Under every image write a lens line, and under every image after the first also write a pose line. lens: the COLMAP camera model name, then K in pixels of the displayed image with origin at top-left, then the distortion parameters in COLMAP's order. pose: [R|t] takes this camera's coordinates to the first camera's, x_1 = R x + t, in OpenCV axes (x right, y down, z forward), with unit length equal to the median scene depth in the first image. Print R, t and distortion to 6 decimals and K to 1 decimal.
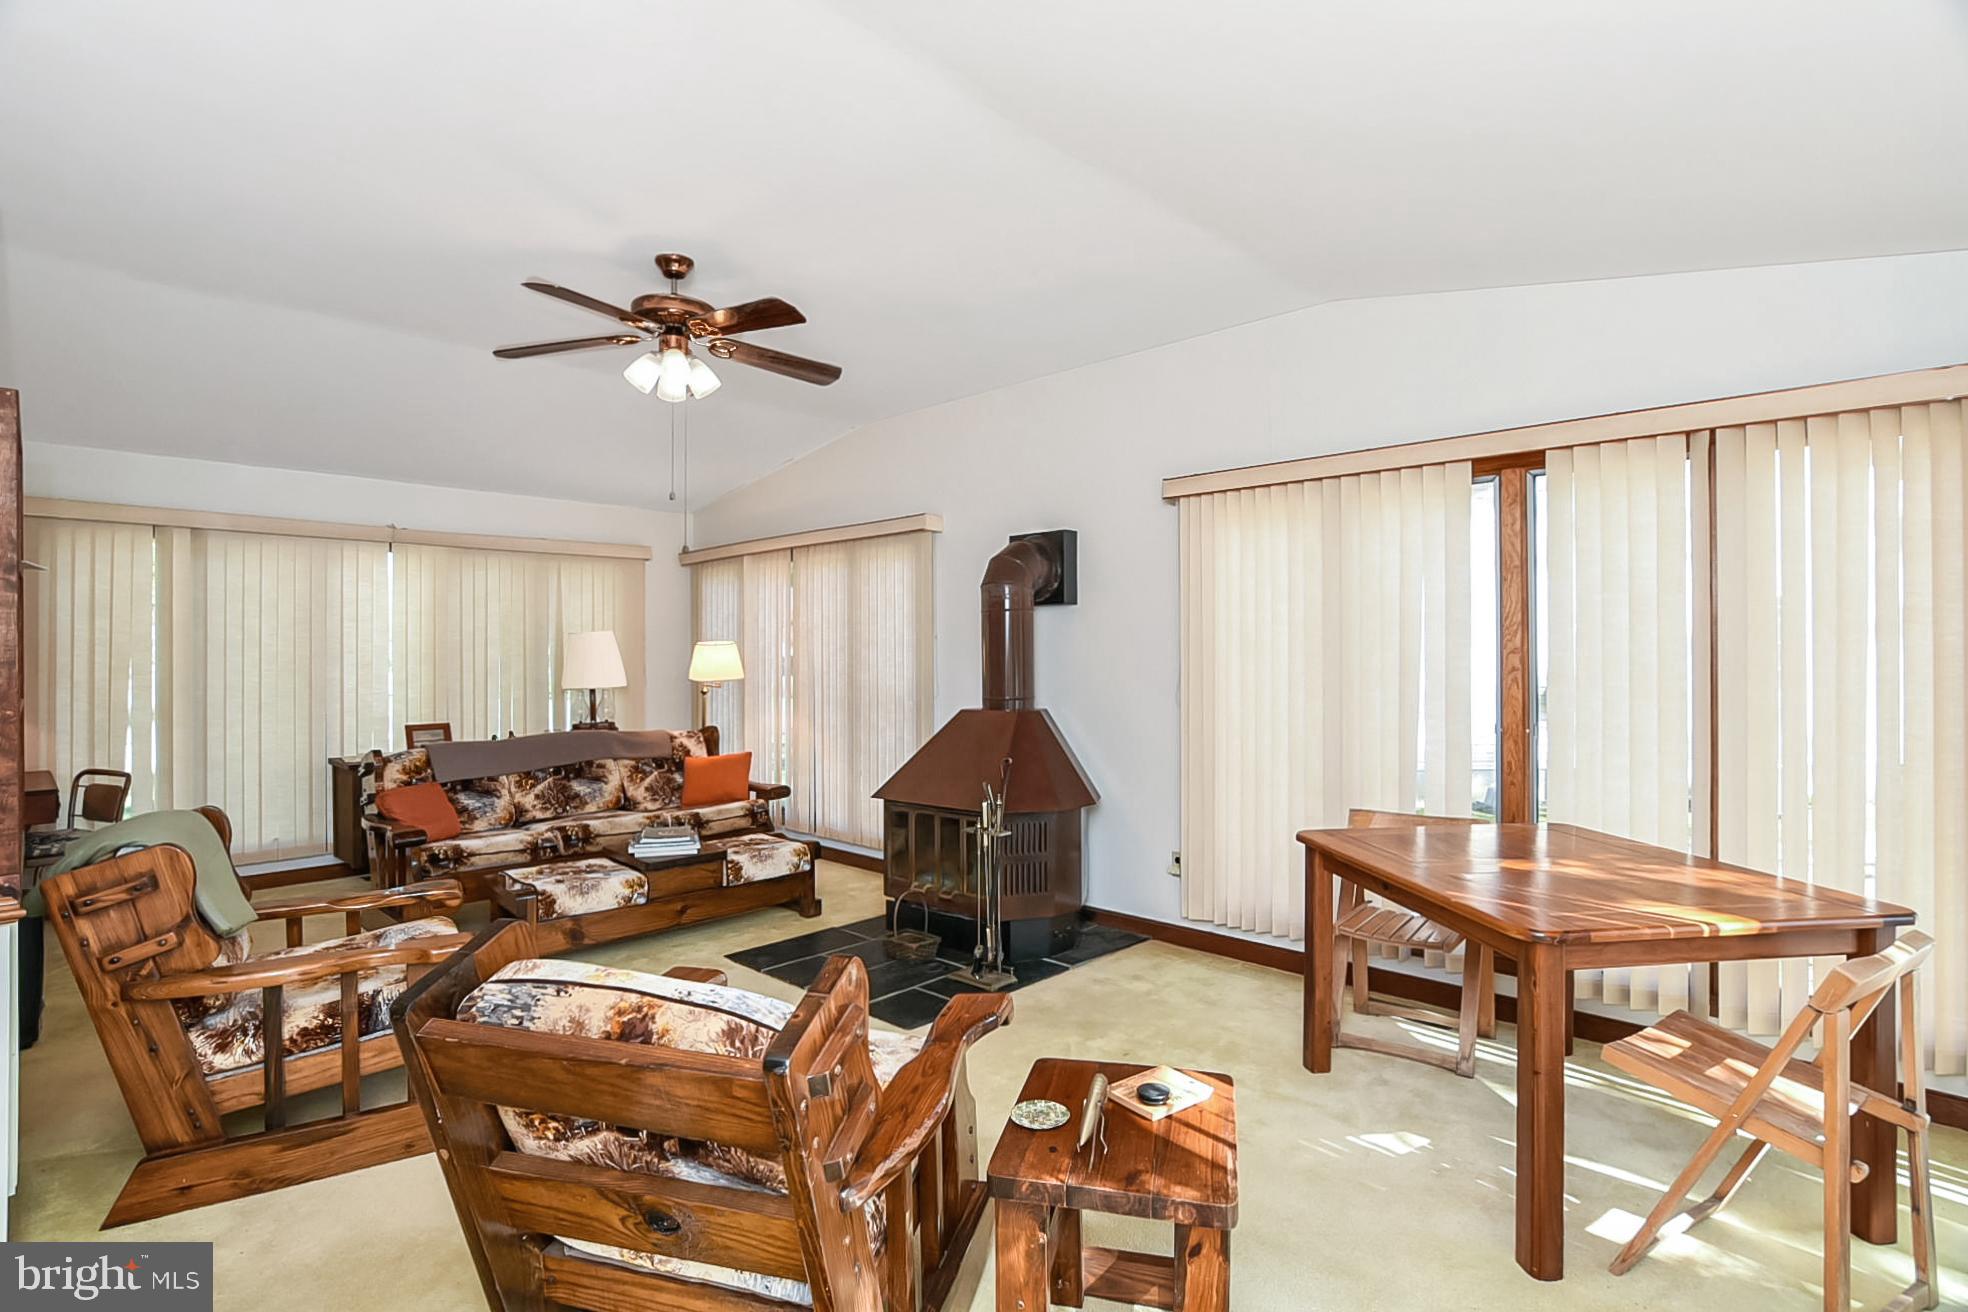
lens RADIAL K [[971.4, 0, 978.7], [0, 971.4, 644.2], [0, 0, 1]] dist [-0.029111, 0.010649]
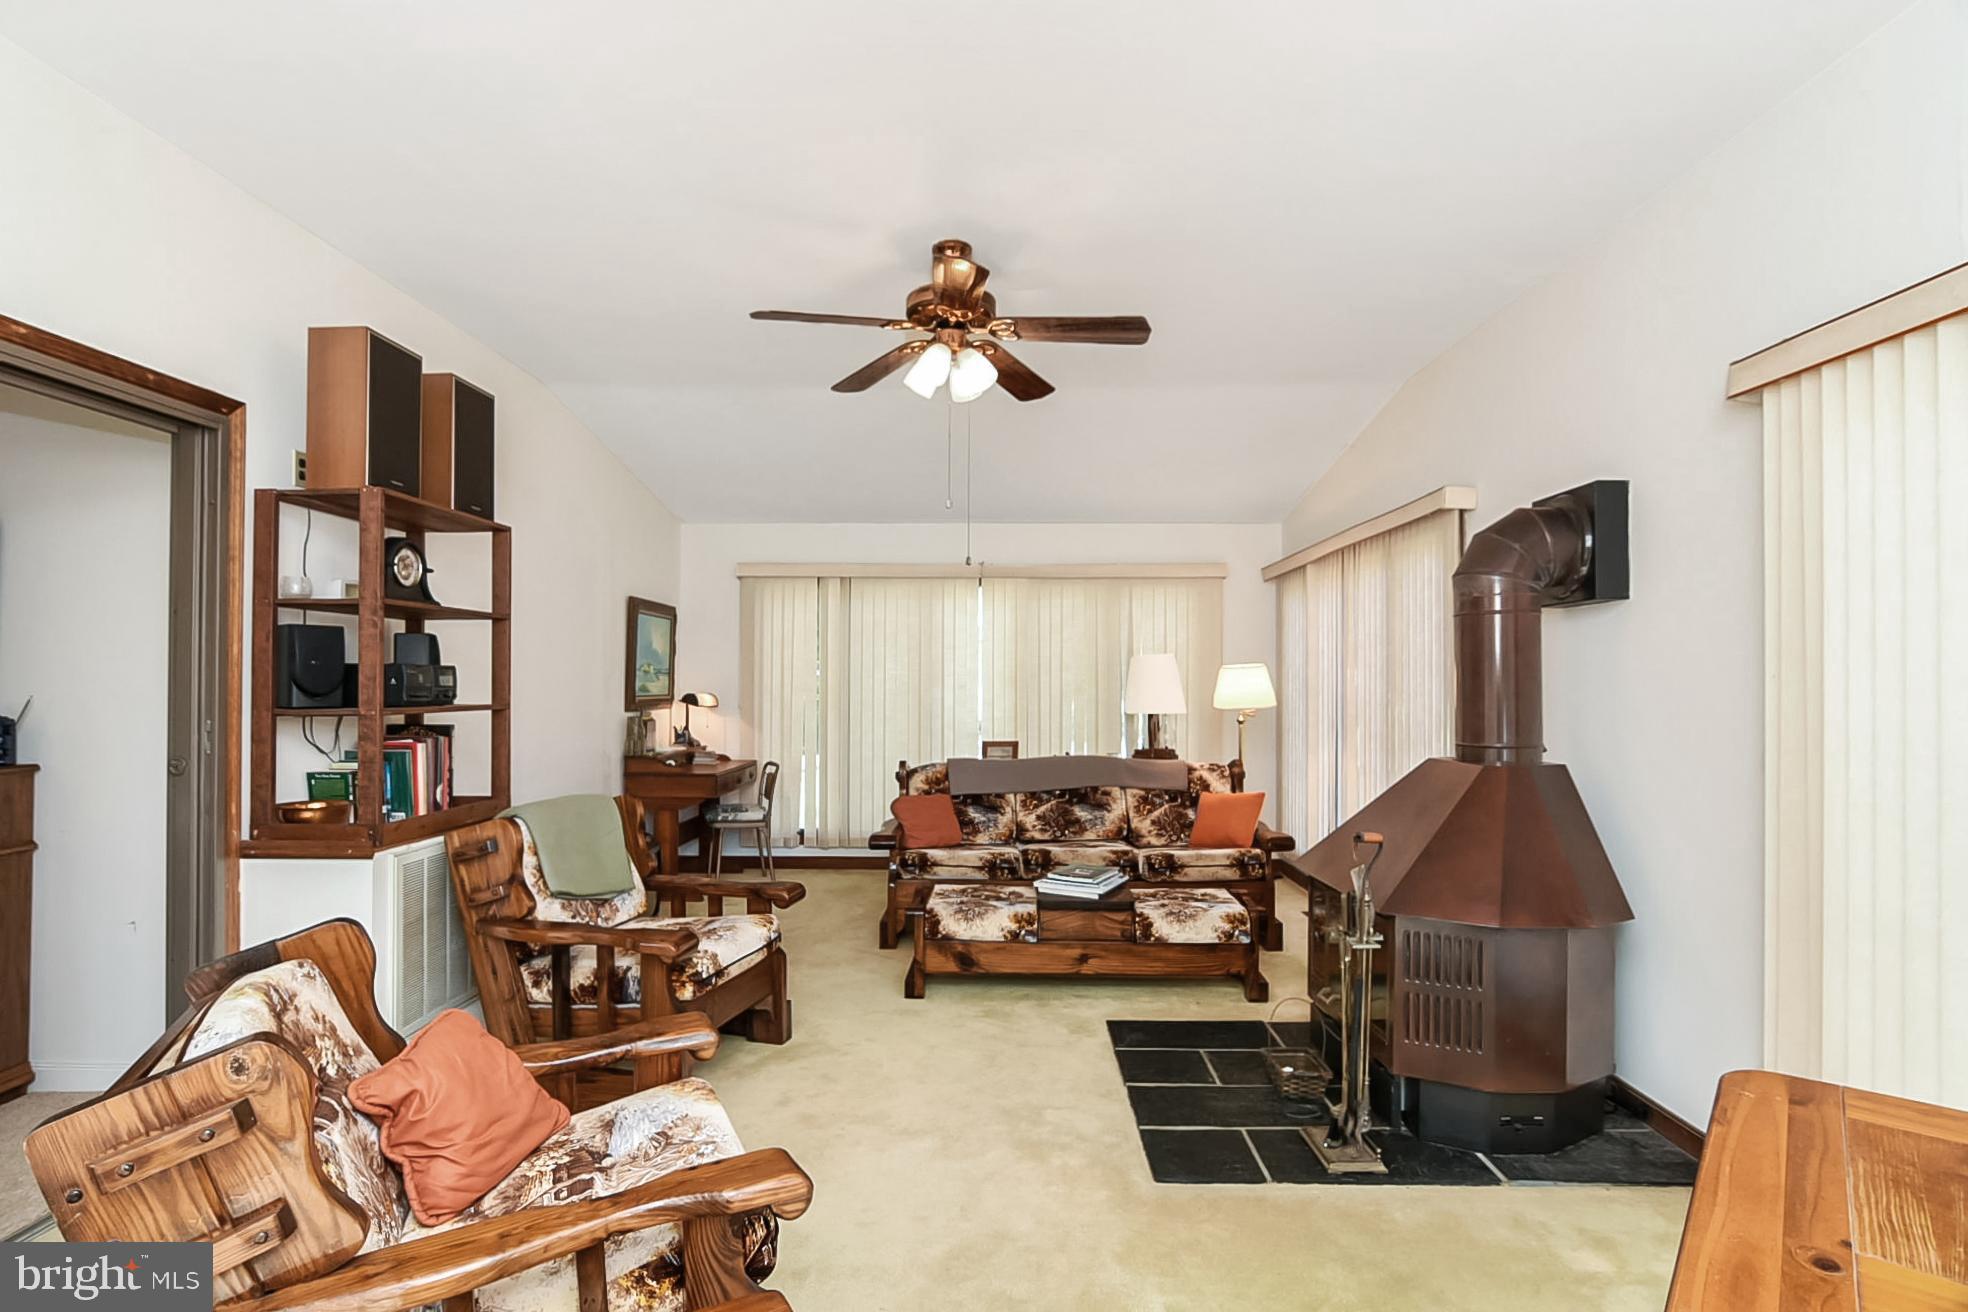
lens RADIAL K [[969.2, 0, 987.6], [0, 969.2, 671.1], [0, 0, 1]] dist [-0.021445, 0.000090]
pose [[0.674111, -0.001808, -0.738628, 0.259888], [0.002120, 0.999998, -0.000512, 0.004019], [0.738627, -0.001221, 0.674113, 0.271269]]
